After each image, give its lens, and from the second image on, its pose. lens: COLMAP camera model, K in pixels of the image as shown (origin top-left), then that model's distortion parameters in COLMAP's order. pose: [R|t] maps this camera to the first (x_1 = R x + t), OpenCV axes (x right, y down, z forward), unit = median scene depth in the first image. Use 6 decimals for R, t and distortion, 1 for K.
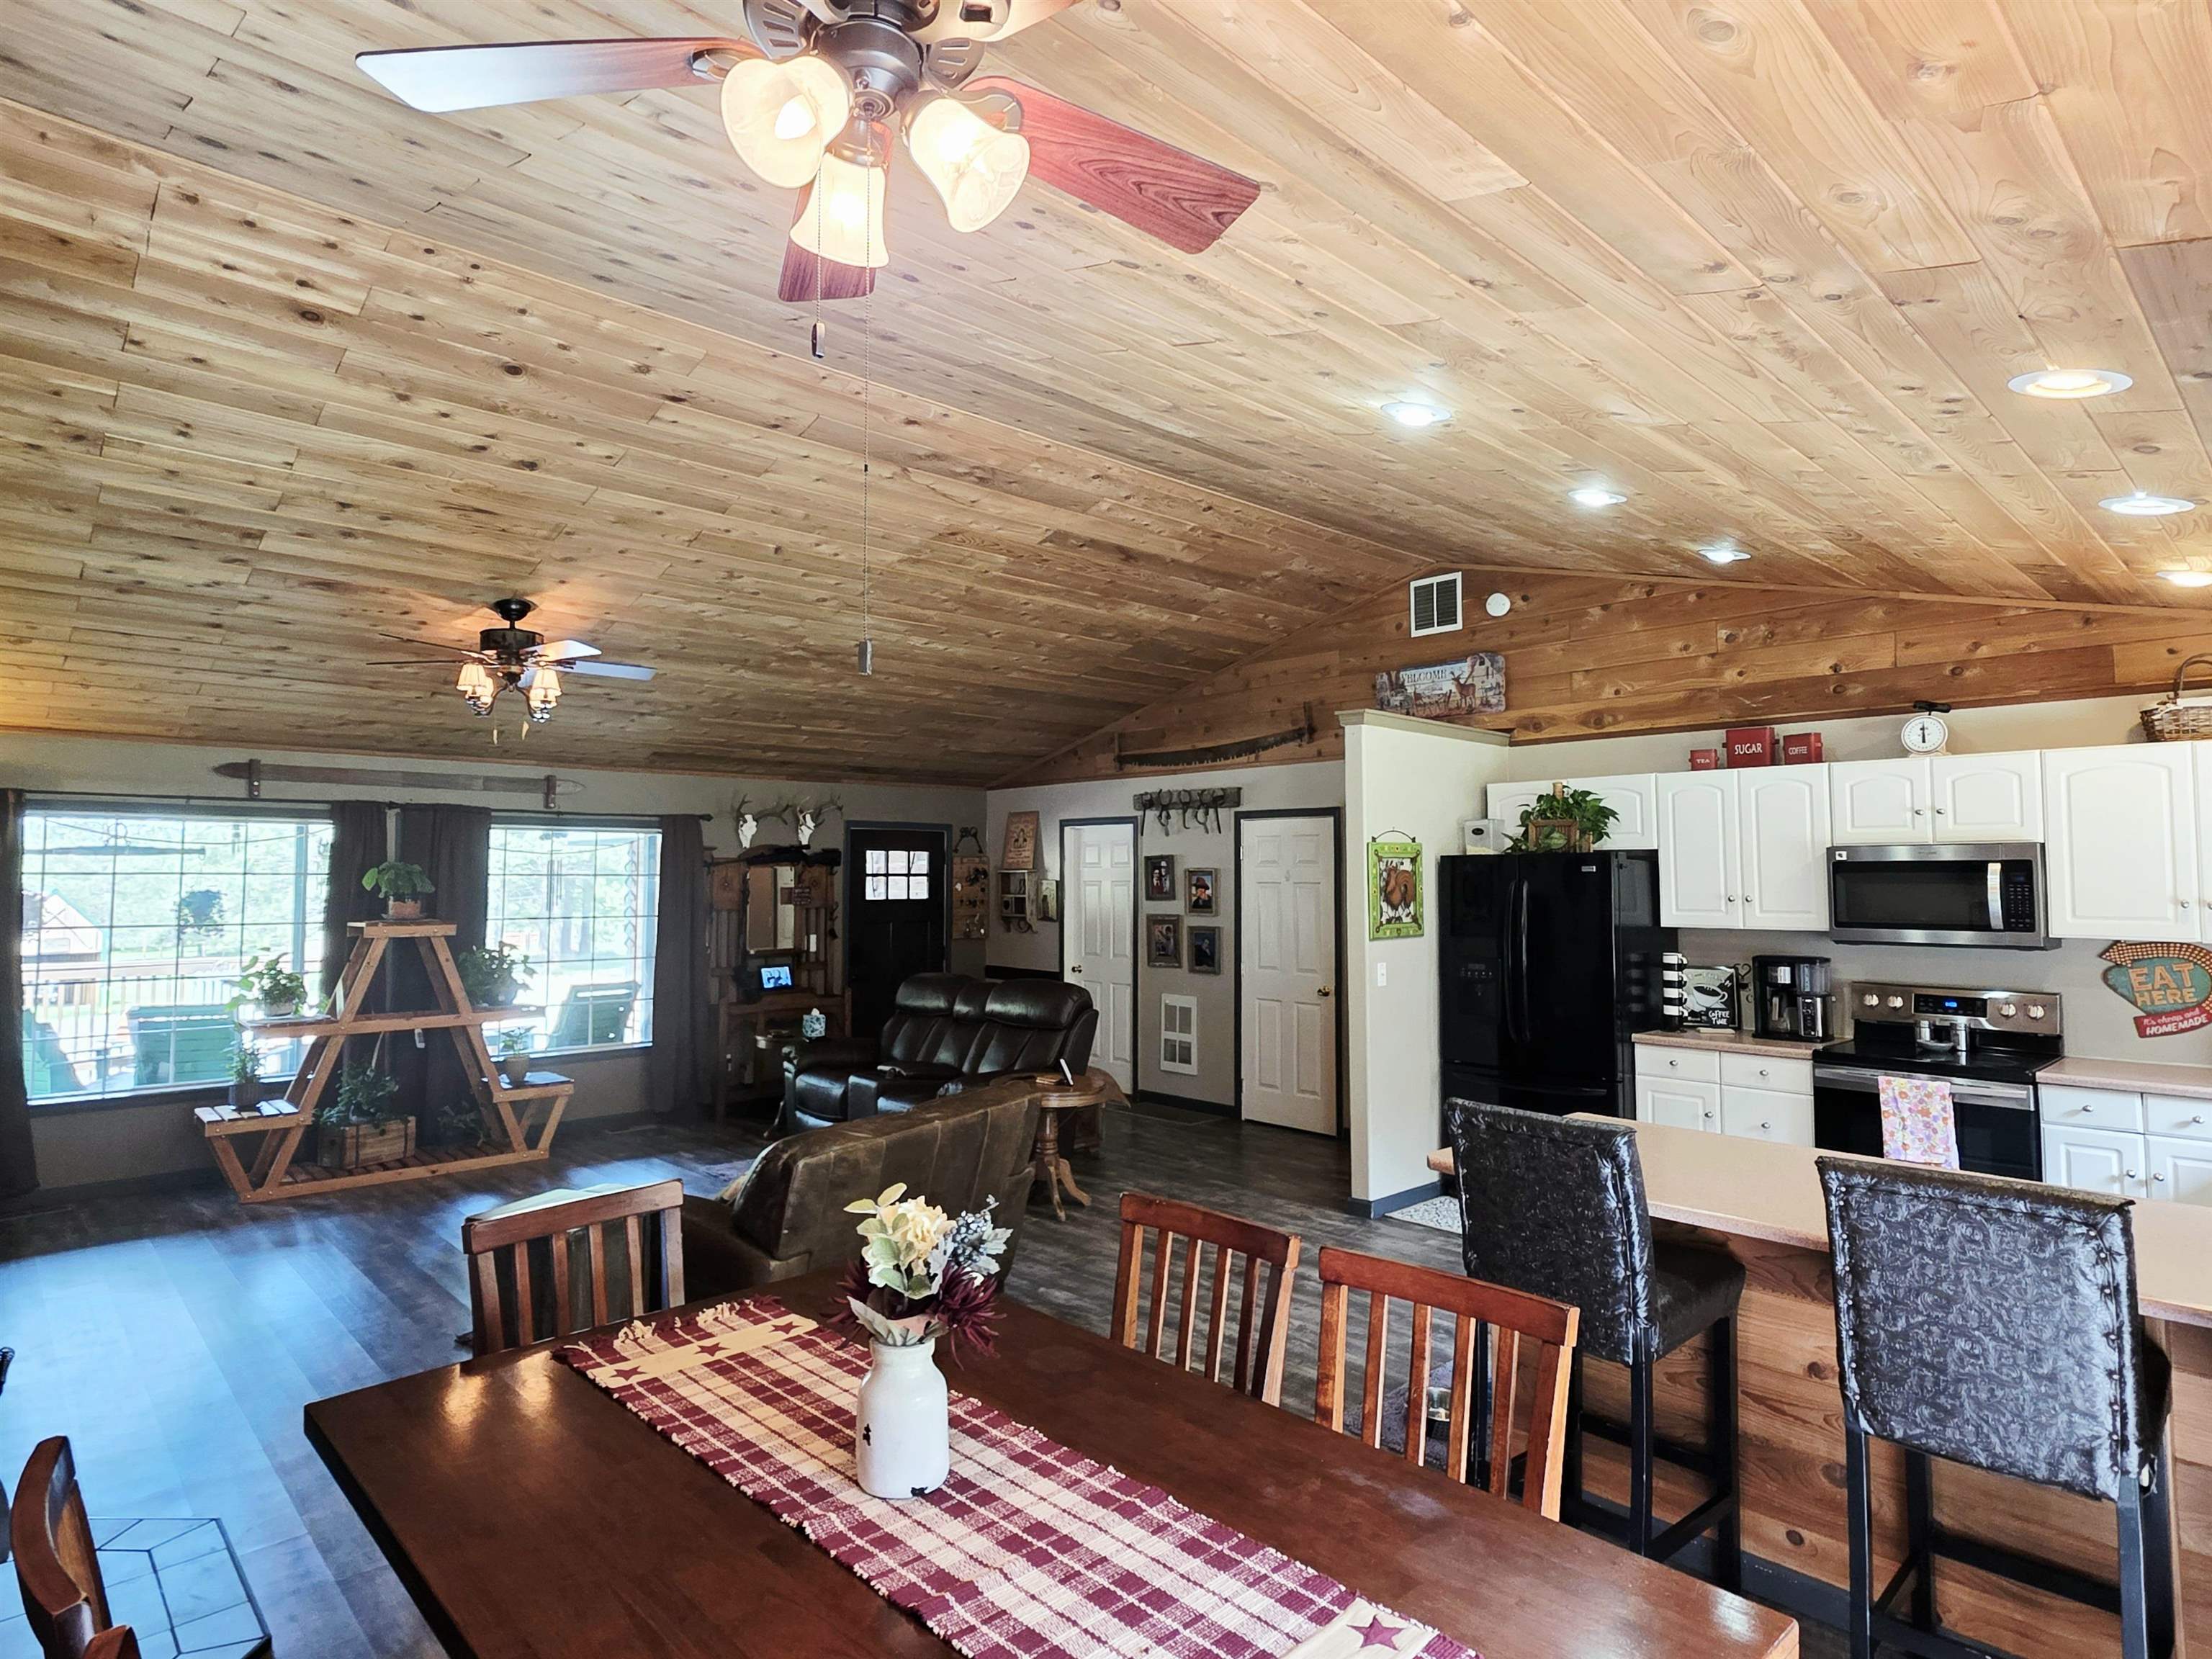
lens RADIAL K [[1208.1, 0, 1091.1], [0, 1208.1, 809.8], [0, 0, 1]] dist [-0.000108, 0.002124]
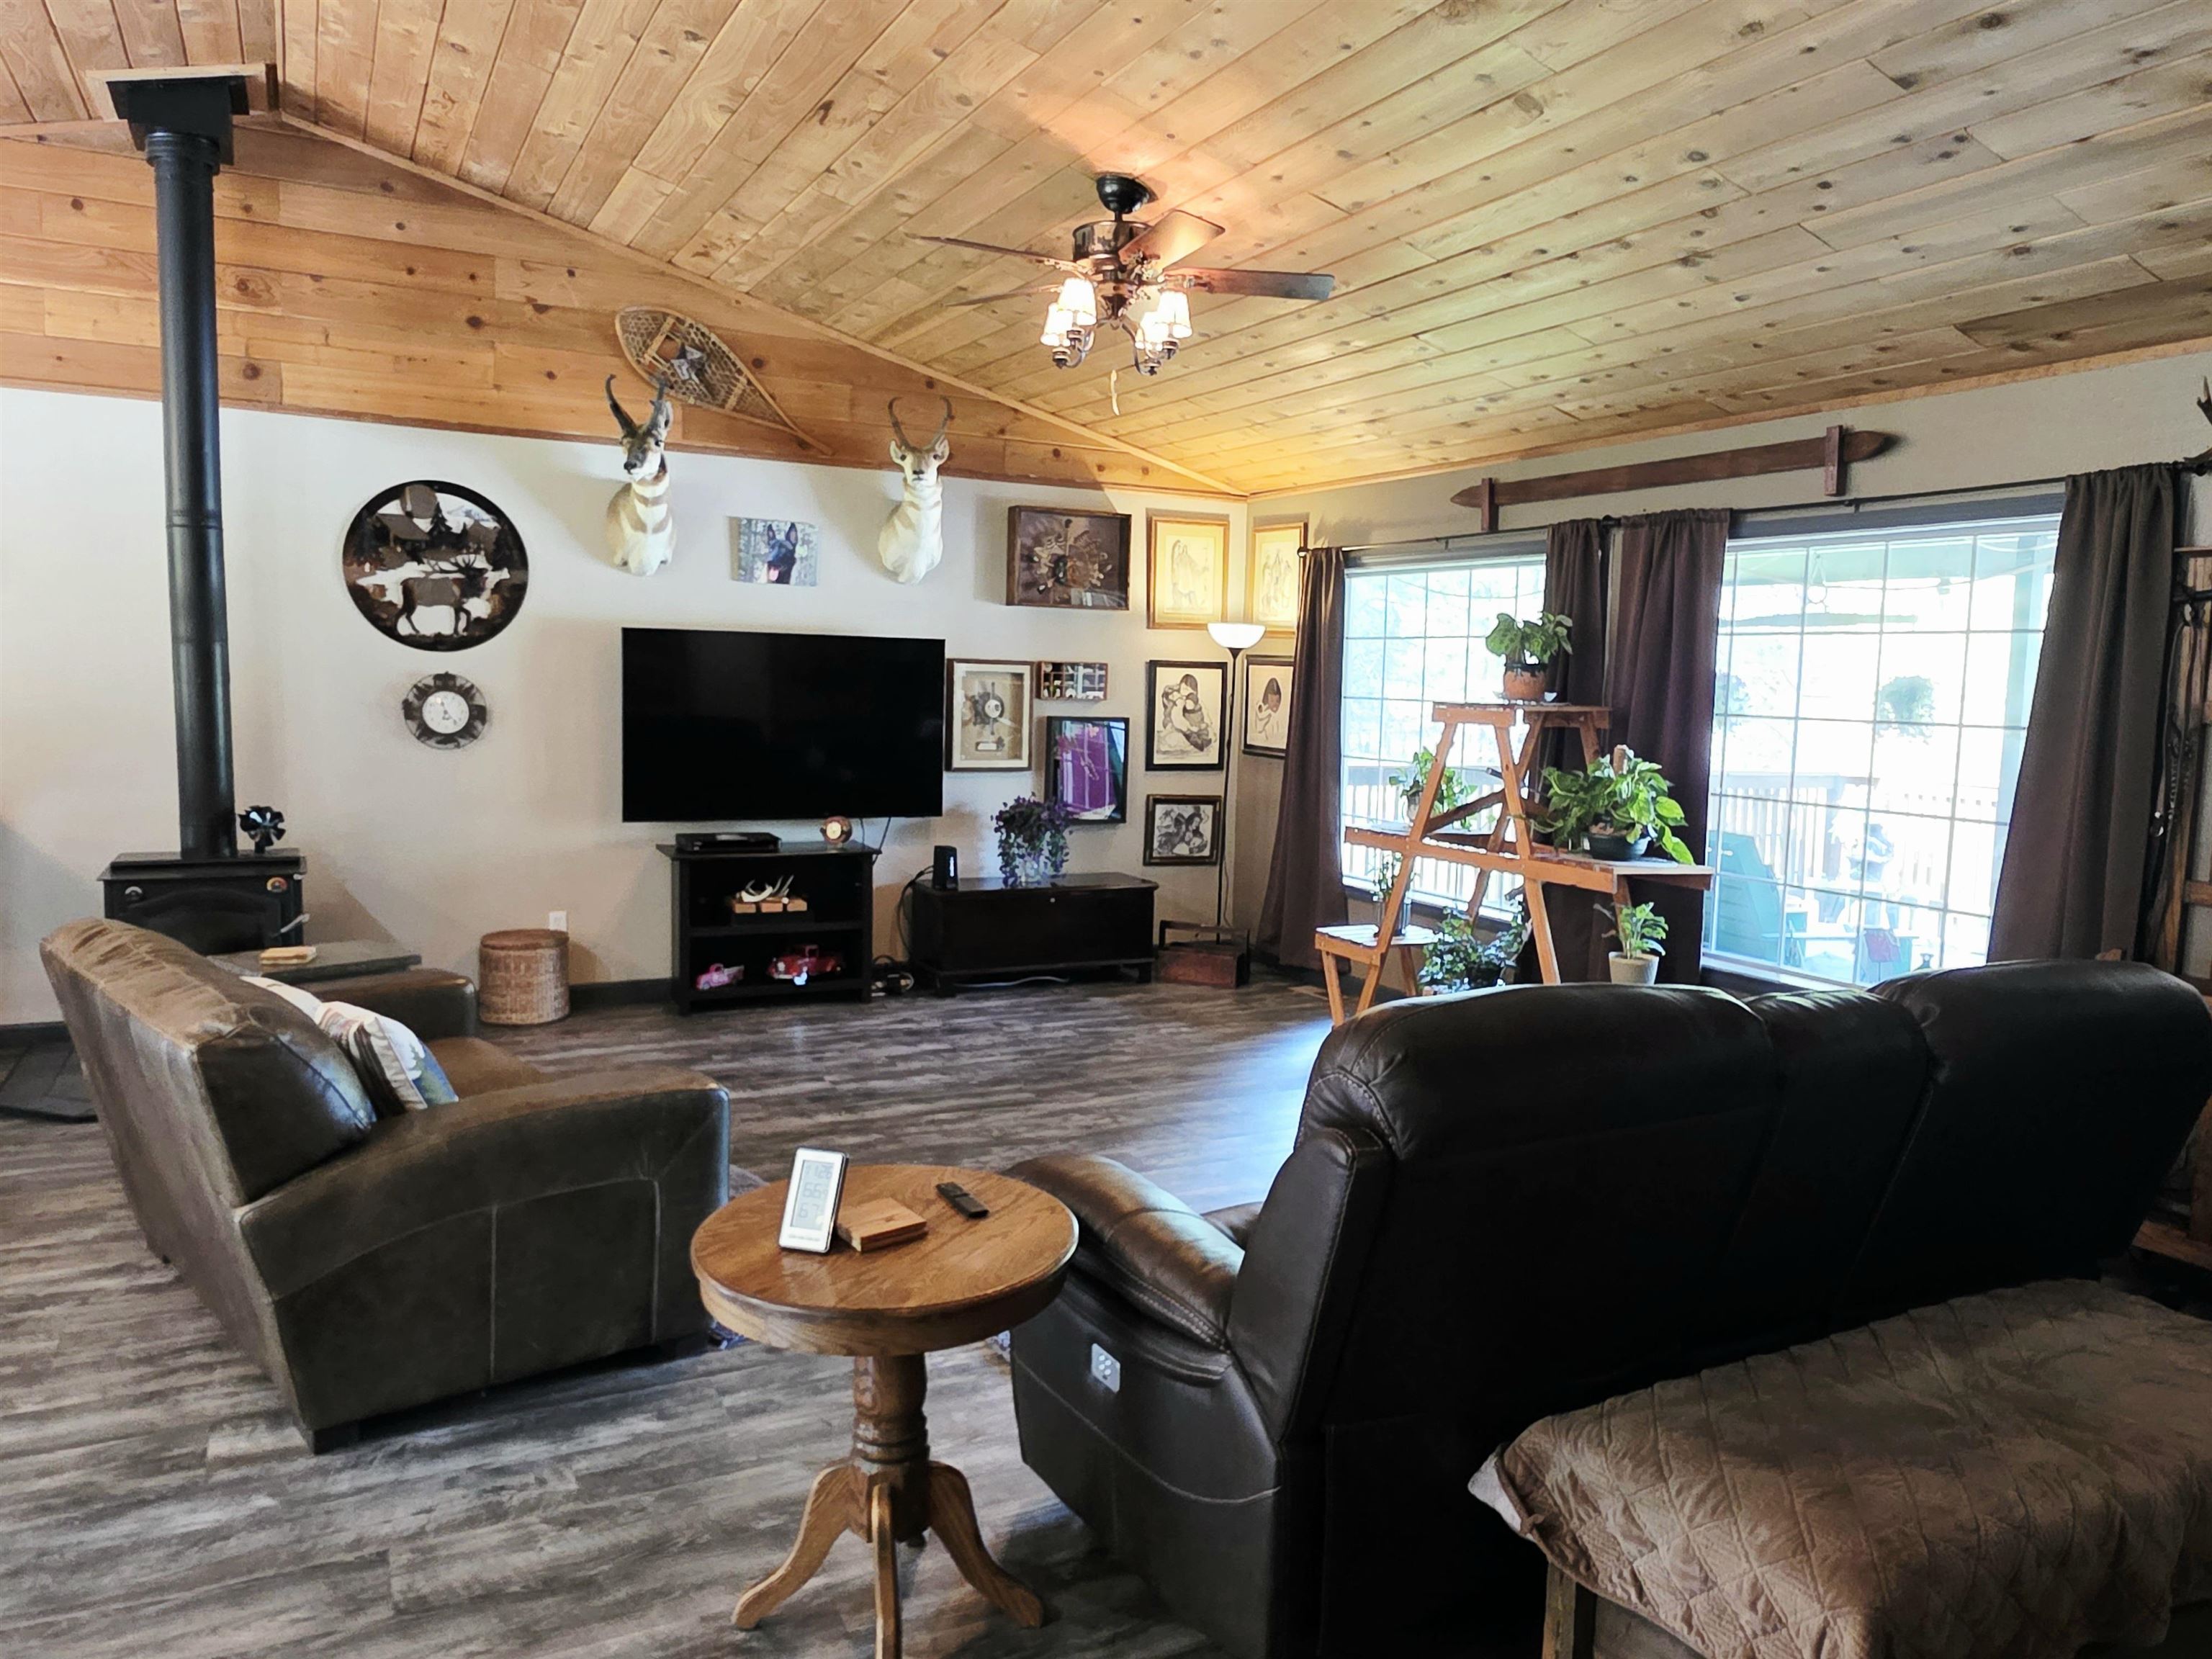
lens RADIAL K [[1503.6, 0, 1100.6], [0, 1503.6, 819.4], [0, 0, 1]] dist [0.010205, -0.008678]
pose [[-0.270293, 0.089926, -0.958569, 0.240229], [0.033337, 0.995906, 0.084028, 0.070688], [0.962201, -0.009244, -0.272184, 0.903569]]
